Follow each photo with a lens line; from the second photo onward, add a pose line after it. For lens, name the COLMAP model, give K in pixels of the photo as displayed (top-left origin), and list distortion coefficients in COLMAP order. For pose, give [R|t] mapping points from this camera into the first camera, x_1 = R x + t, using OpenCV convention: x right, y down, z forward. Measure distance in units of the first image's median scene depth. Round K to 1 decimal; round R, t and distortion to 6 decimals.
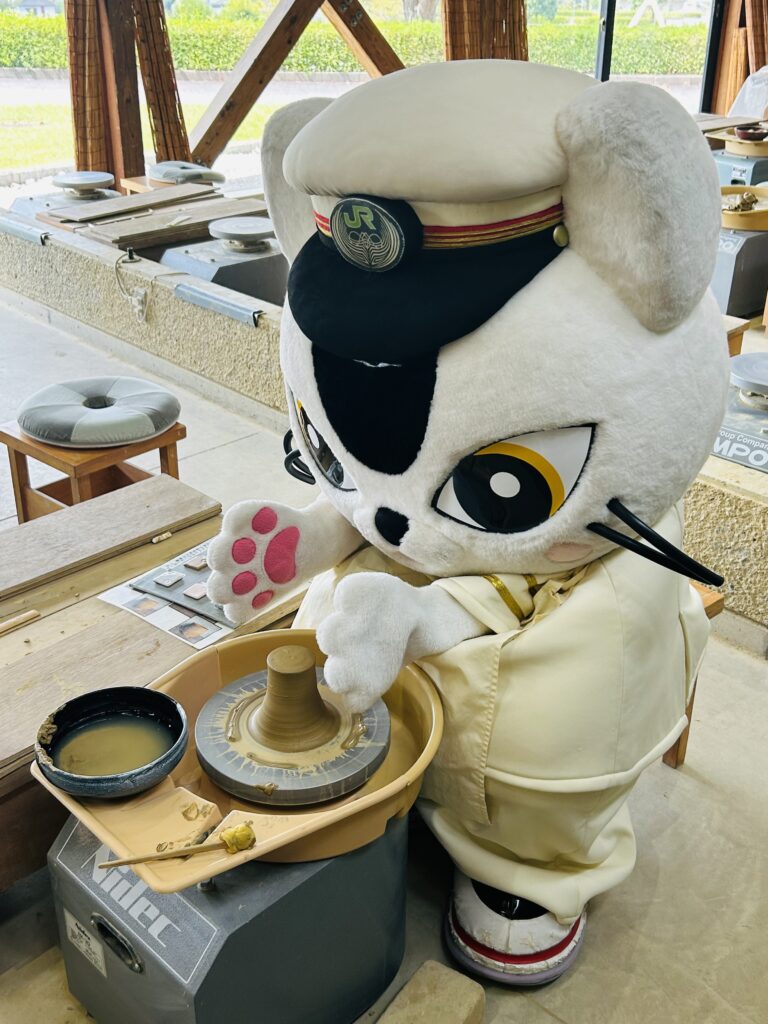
lens RADIAL K [[1128.1, 0, 384.0], [0, 1128.1, 512.0], [0, 0, 1]] dist [0.011885, 0.008594]
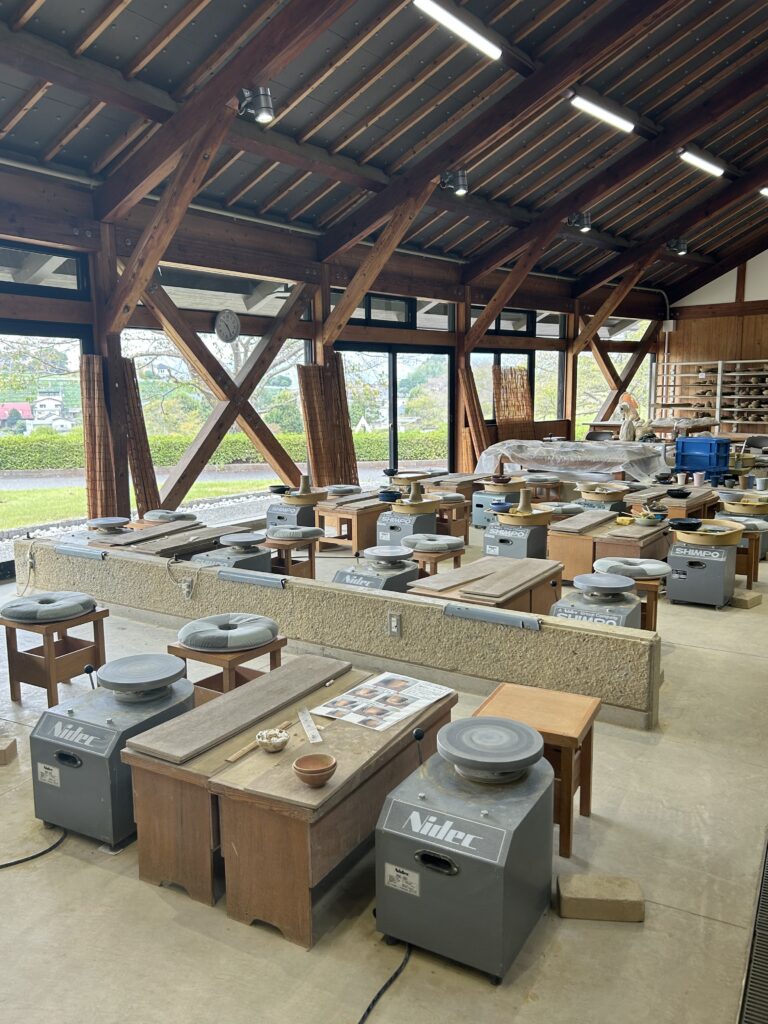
lens RADIAL K [[822.7, 0, 384.0], [0, 822.7, 512.0], [0, 0, 1]] dist [0.017259, -0.011373]
pose [[0.967964, -0.051033, 0.245850, -0.211889], [0.125955, 0.945713, -0.299604, 0.083522], [-0.217214, 0.320972, 0.921843, -0.121339]]
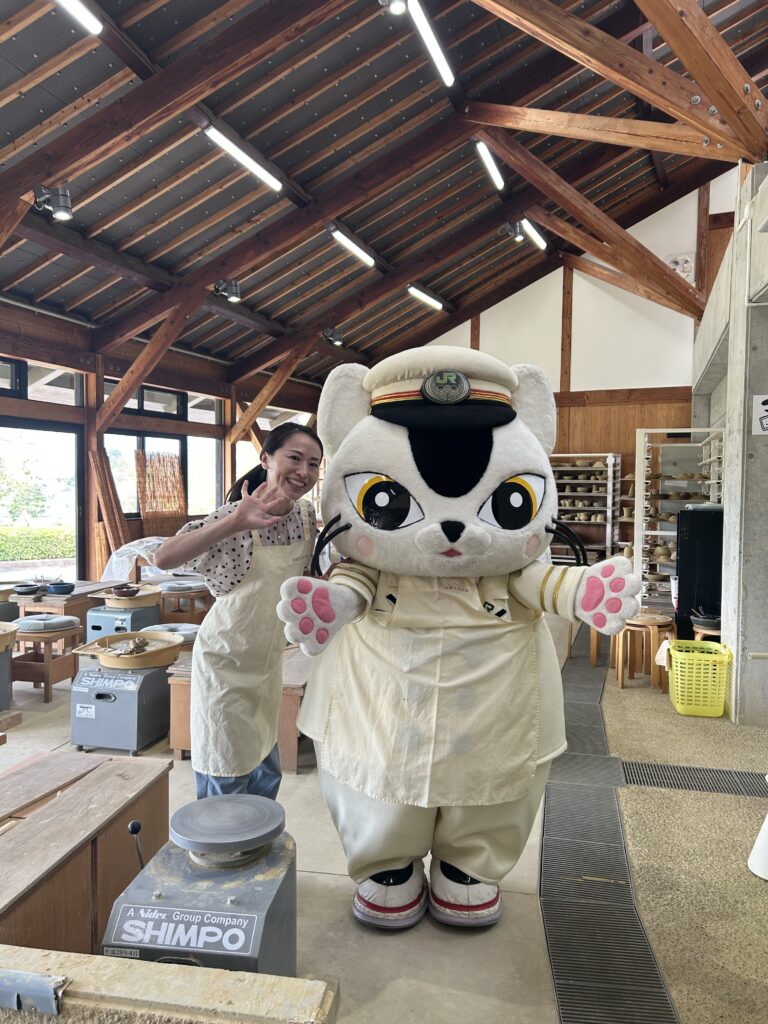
lens RADIAL K [[765.5, 0, 365.5], [0, 765.5, 511.7], [0, 0, 1]] dist [0.022458, -0.002082]
pose [[0.808623, -0.021325, 0.587941, 0.047295], [0.263975, 0.906253, -0.330187, -0.078106], [-0.525782, 0.422198, 0.738446, 0.239405]]
